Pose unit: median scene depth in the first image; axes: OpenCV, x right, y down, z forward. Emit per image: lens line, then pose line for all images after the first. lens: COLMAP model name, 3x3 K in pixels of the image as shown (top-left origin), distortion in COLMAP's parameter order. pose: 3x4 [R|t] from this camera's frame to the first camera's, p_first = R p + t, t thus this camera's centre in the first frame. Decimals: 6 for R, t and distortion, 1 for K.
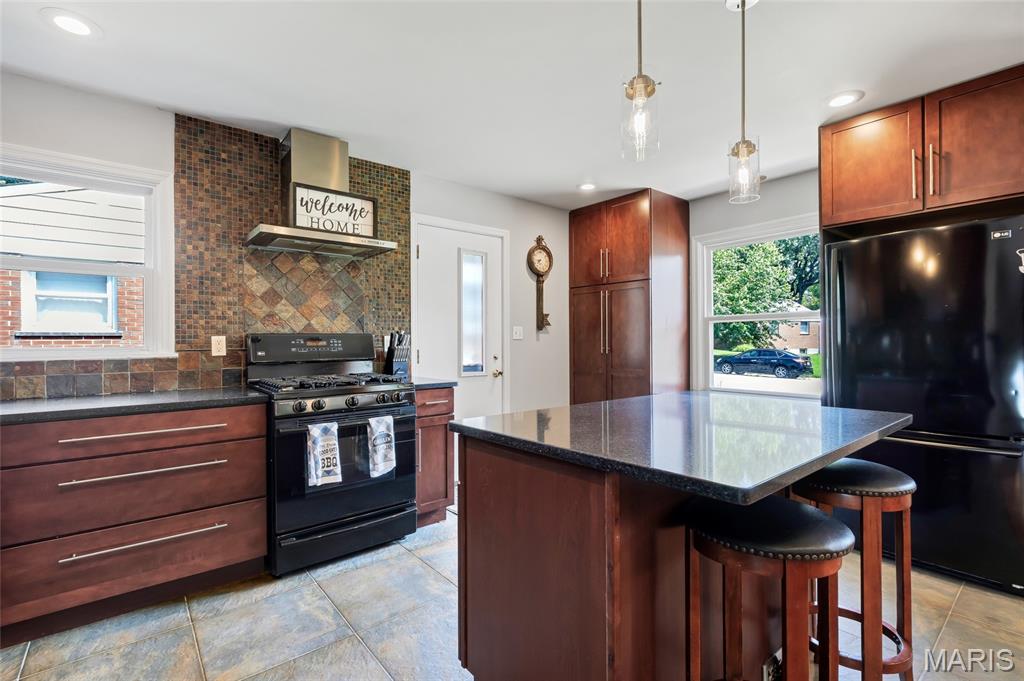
lens RADIAL K [[470.8, 0, 507.0], [0, 470.8, 340.1], [0, 0, 1]] dist [-0.000254, -0.000236]
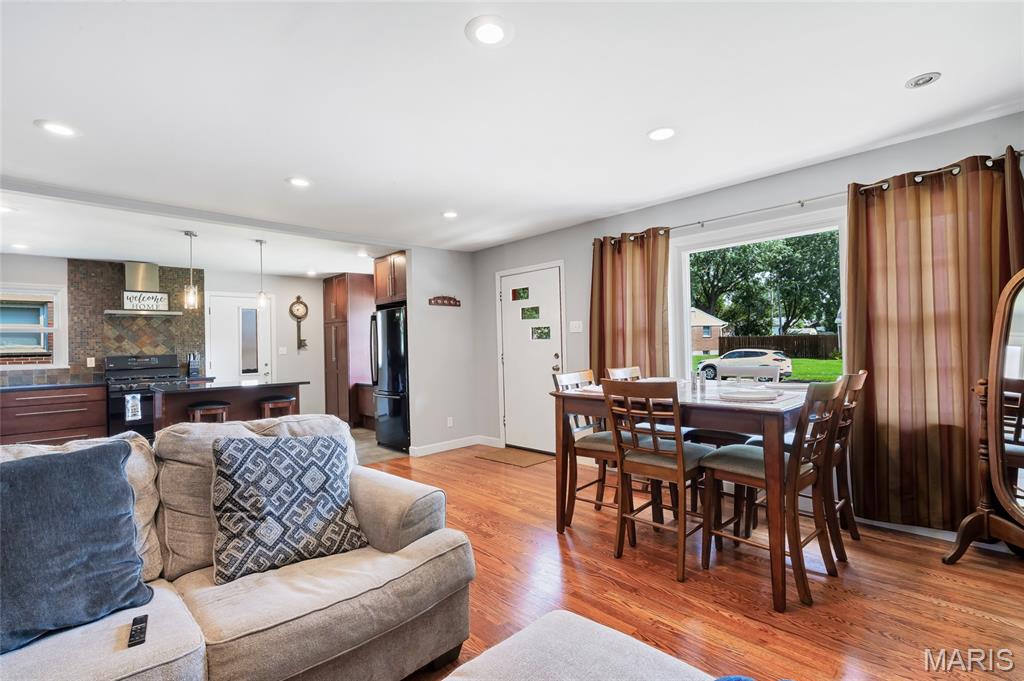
lens RADIAL K [[470.8, 0, 507.0], [0, 470.8, 340.1], [0, 0, 1]] dist [-0.000254, -0.000236]
pose [[0.997290, -0.016618, 0.071665, 1.144227], [0.017487, 0.999781, -0.011526, -0.031864], [-0.071458, 0.012748, 0.997362, -1.299412]]
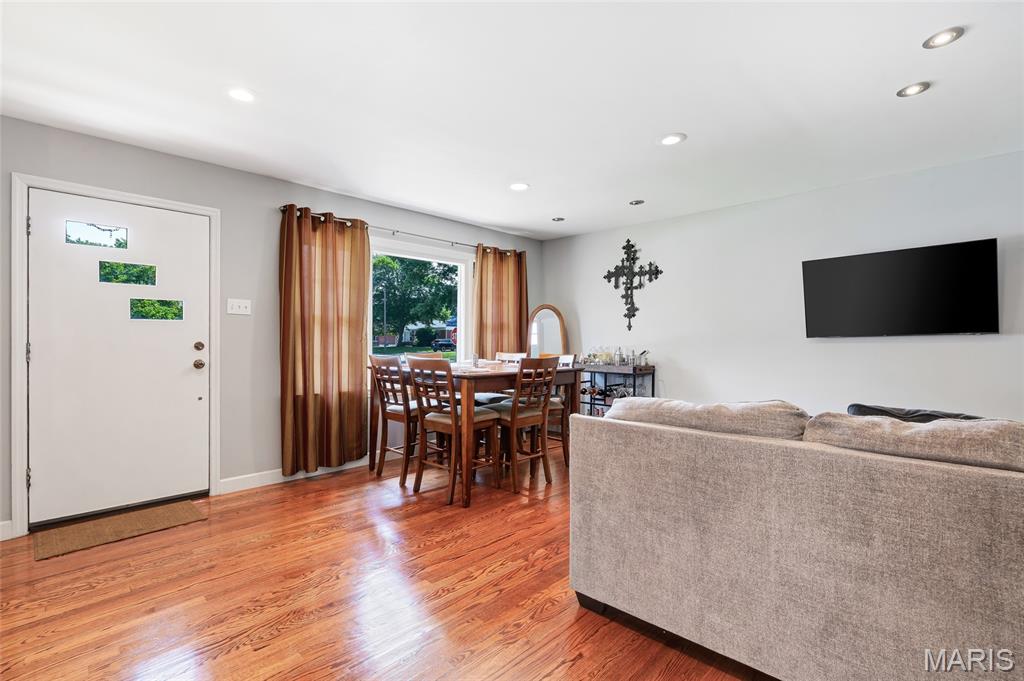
lens RADIAL K [[470.8, 0, 507.0], [0, 470.8, 340.1], [0, 0, 1]] dist [-0.000254, -0.000236]
pose [[-0.104631, 0.013890, 0.994414, -2.434624], [0.003376, 0.999902, -0.013612, 0.138145], [-0.994505, 0.001933, -0.104667, 2.829961]]
